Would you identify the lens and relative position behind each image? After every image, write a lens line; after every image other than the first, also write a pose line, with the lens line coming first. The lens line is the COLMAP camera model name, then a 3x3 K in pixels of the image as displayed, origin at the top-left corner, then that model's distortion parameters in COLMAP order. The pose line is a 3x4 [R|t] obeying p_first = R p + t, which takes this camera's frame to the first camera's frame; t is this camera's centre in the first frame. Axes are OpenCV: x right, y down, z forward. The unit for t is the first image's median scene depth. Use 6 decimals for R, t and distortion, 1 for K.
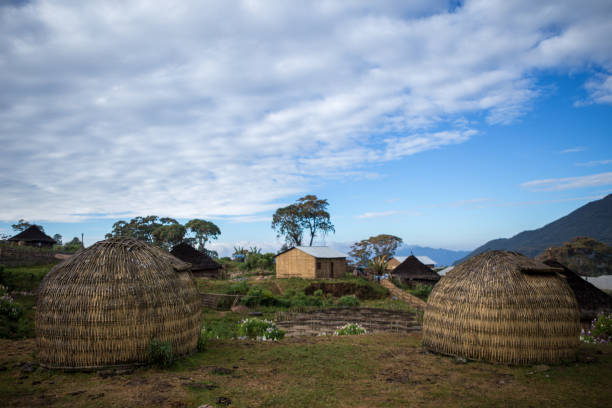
lens RADIAL K [[329.1, 0, 305.9], [0, 329.1, 203.3], [0, 0, 1]] dist [-0.017212, 0.000778]
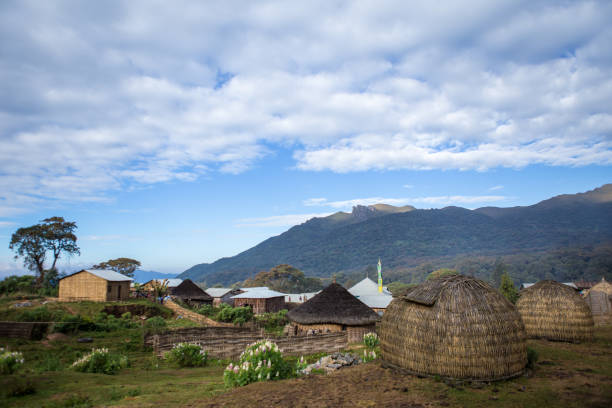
lens RADIAL K [[261.8, 0, 306.0], [0, 261.8, 204.8], [0, 0, 1]] dist [-0.000621, 0.000569]
pose [[0.924556, 0.106406, 0.365887, 0.417763], [-0.060499, 0.989031, -0.134751, 0.000400], [-0.376212, 0.102449, 0.920852, -0.045916]]
